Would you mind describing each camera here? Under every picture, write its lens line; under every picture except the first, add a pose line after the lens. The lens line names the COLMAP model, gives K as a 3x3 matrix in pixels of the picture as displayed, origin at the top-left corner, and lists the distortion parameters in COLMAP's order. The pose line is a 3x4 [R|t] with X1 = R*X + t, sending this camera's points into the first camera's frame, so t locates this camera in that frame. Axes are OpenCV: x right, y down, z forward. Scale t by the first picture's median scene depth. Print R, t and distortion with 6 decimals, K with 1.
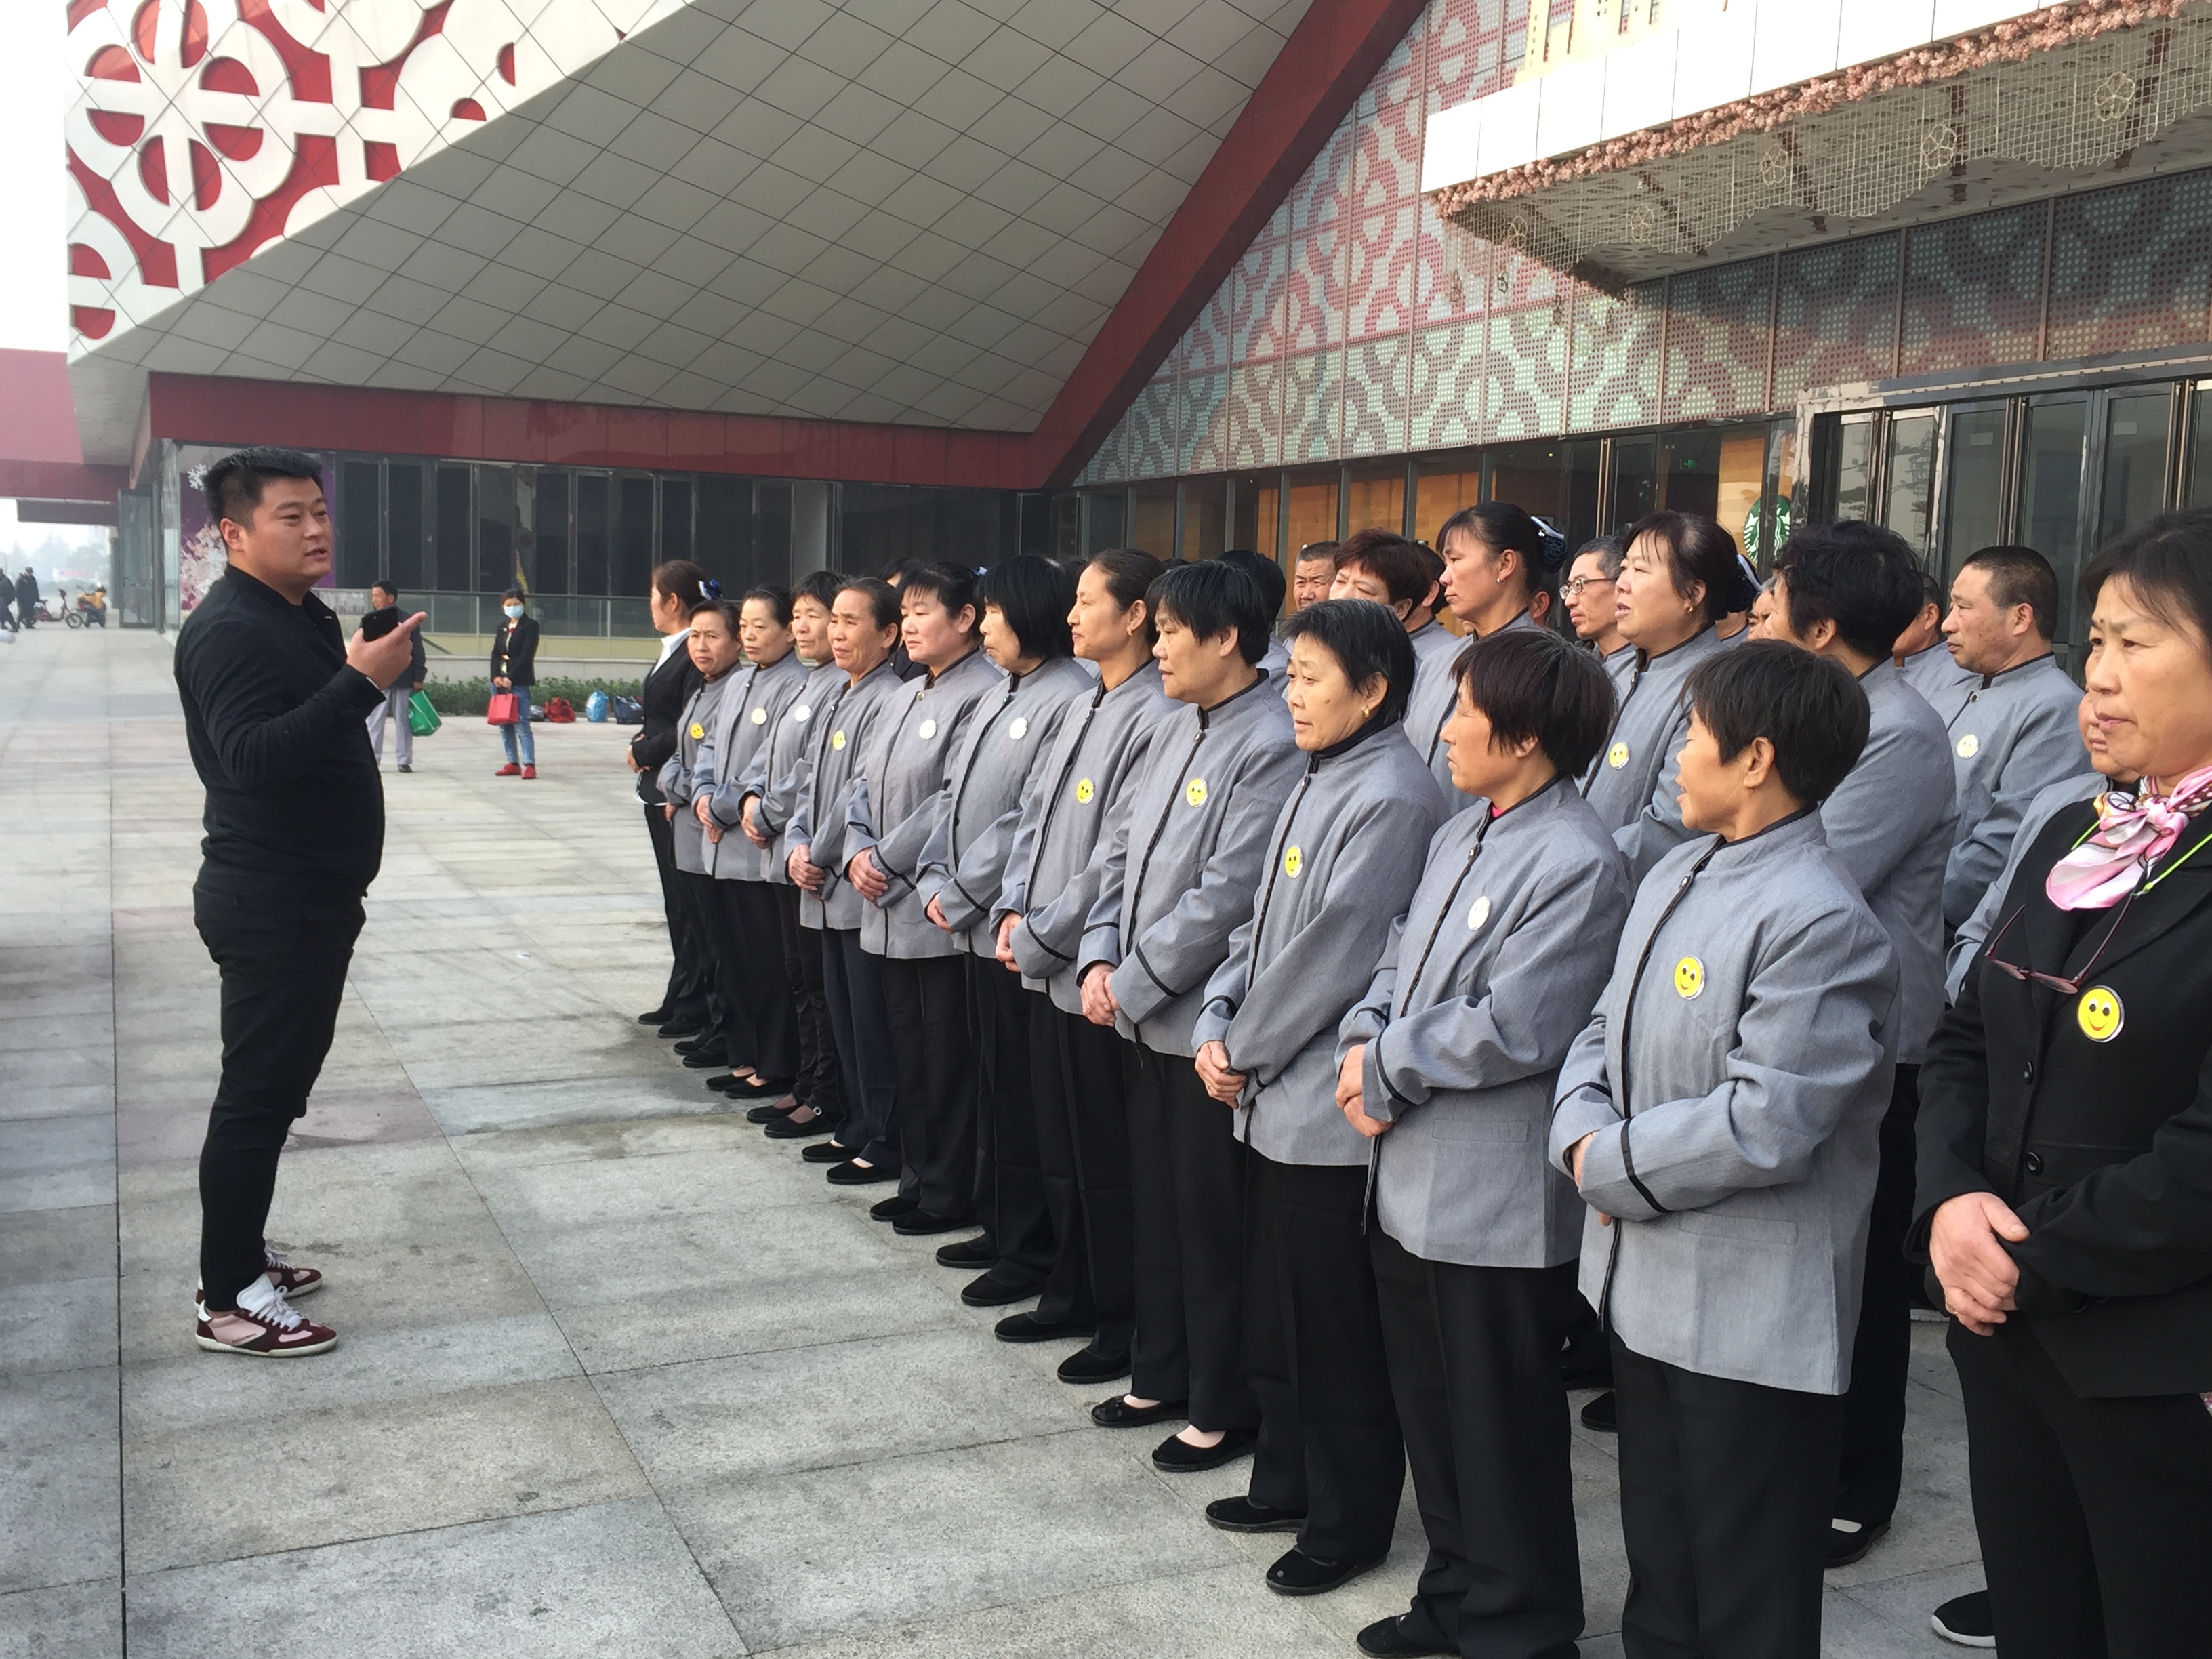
lens RADIAL K [[2187.7, 0, 1106.0], [0, 2187.7, 829.5], [0, 0, 1]] dist [0.068313, -0.082753]
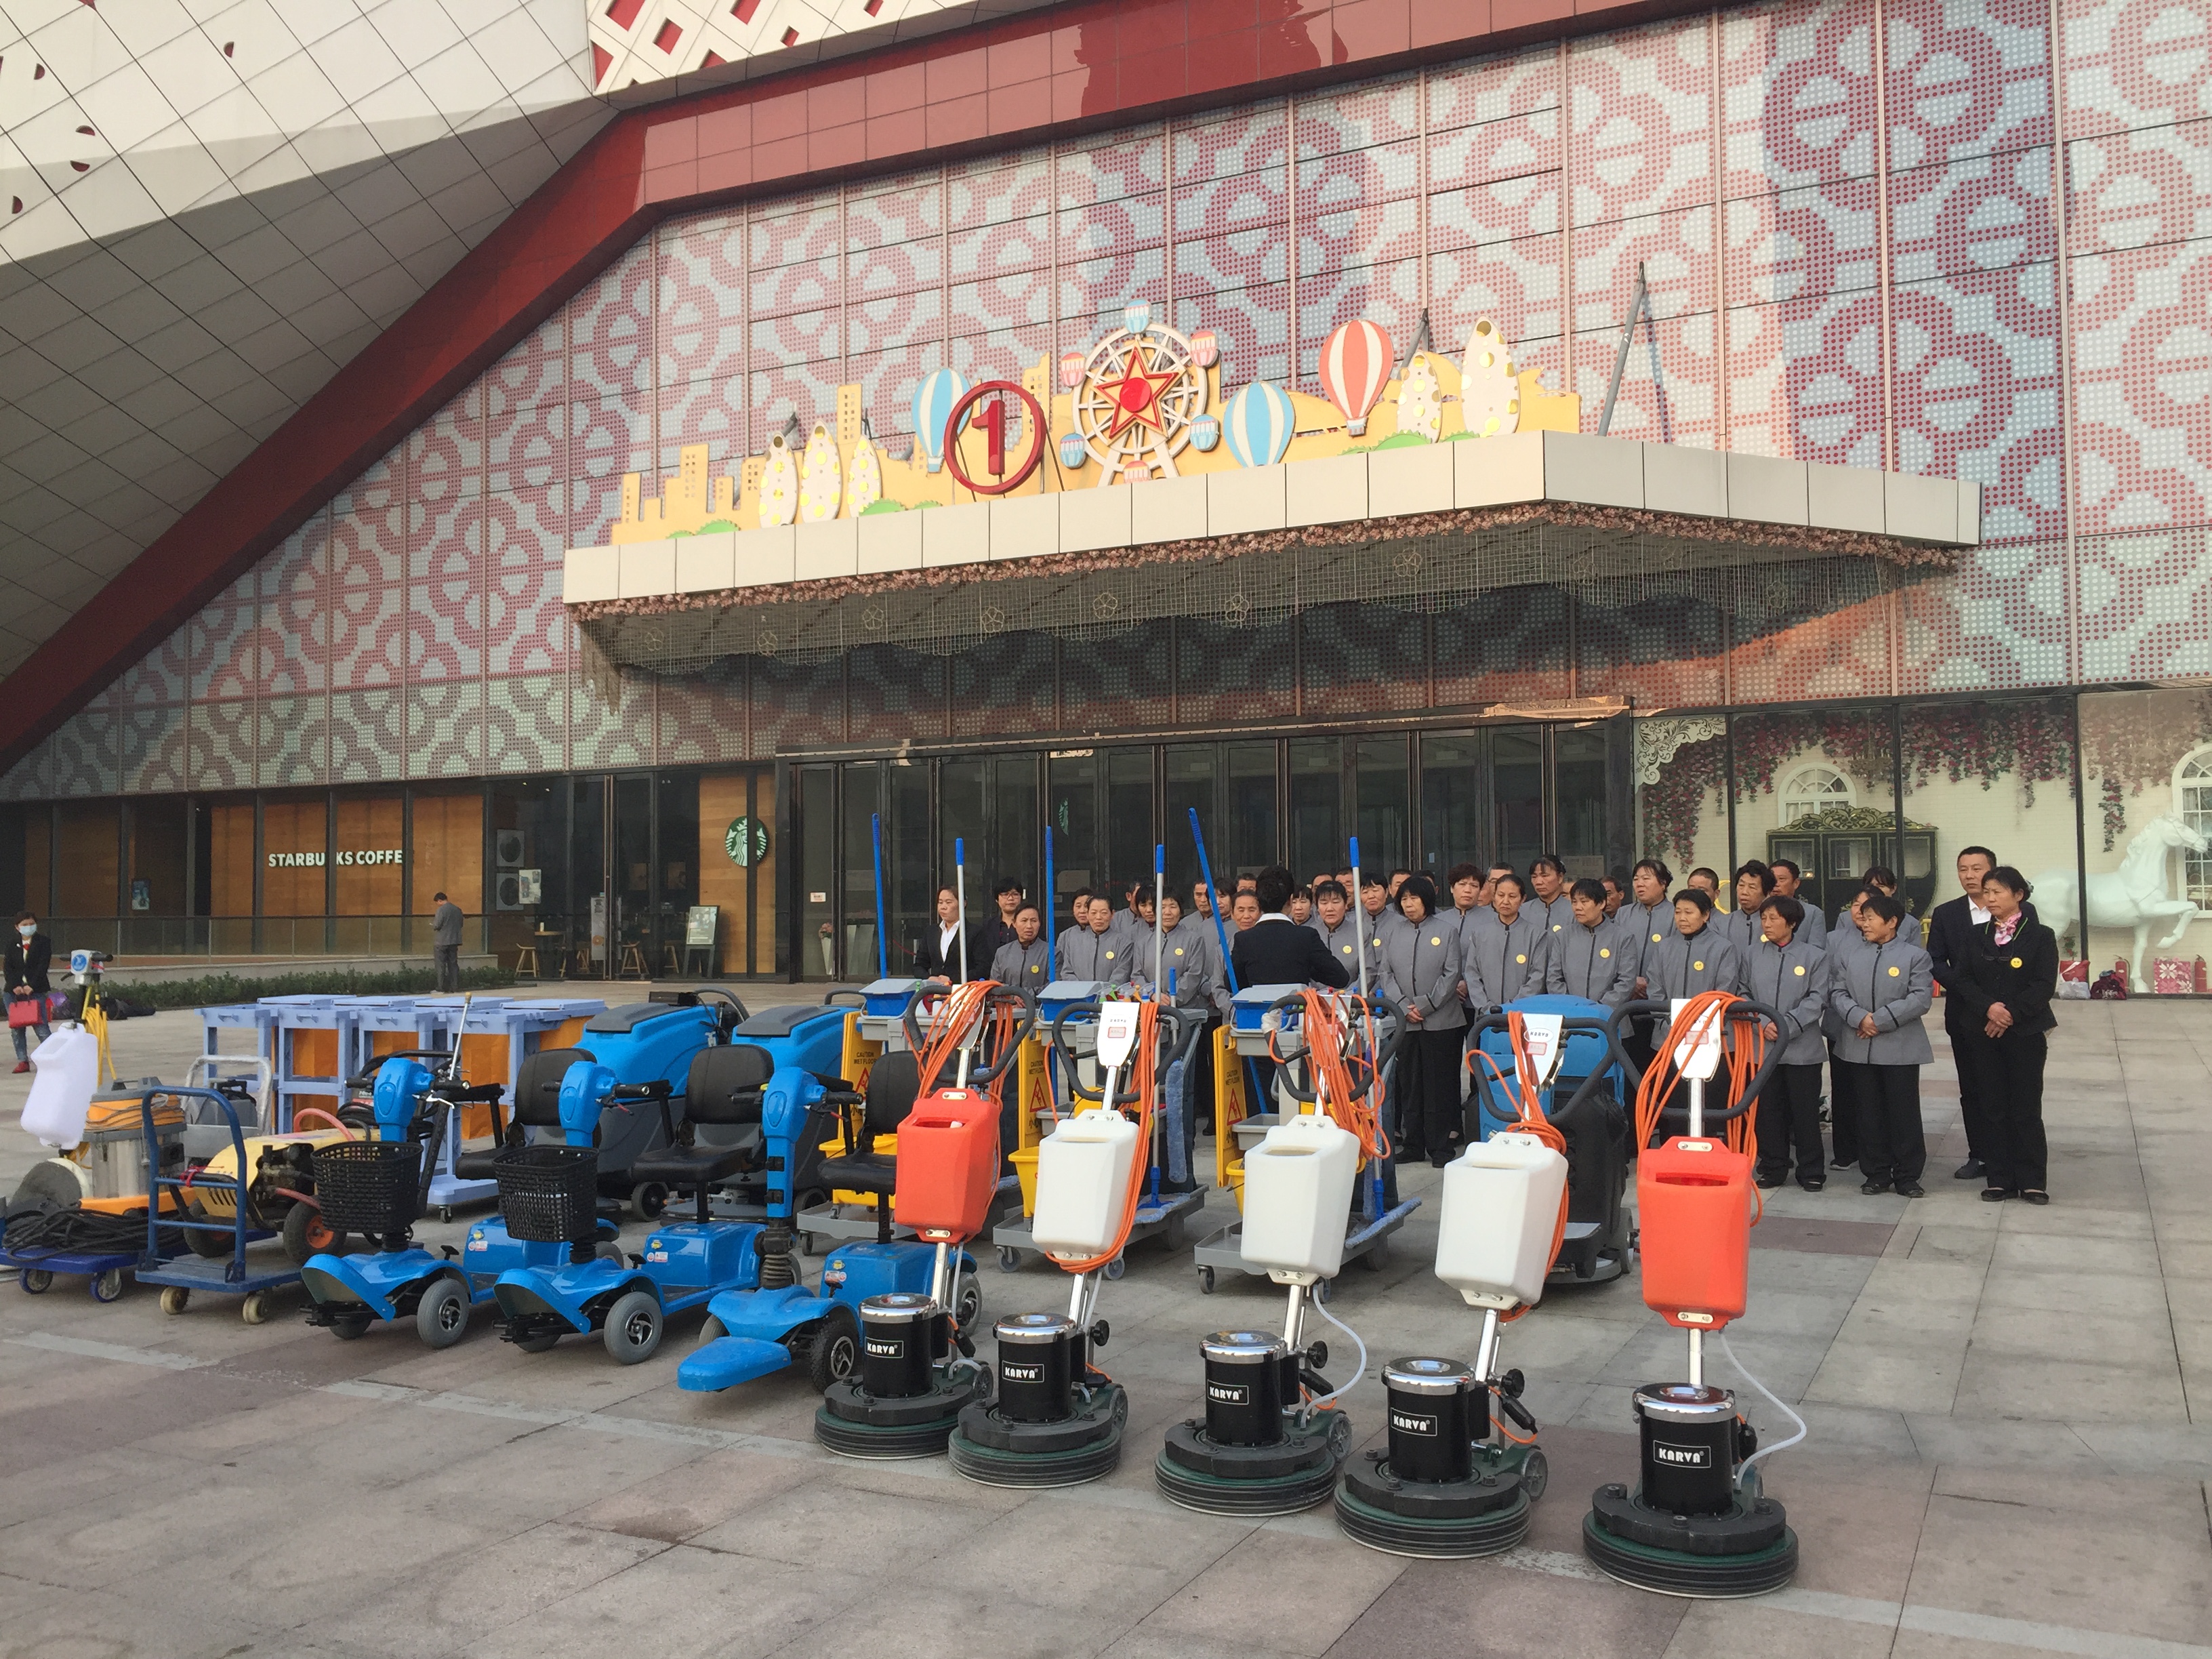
lens RADIAL K [[1875.6, 0, 1106.0], [0, 1875.6, 829.5], [0, 0, 1]] dist [0.006029, -0.001488]
pose [[0.783333, -0.009019, 0.621536, -0.250757], [0.092664, 0.990416, -0.102415, 0.002027], [-0.614656, 0.137819, 0.776662, -0.078993]]
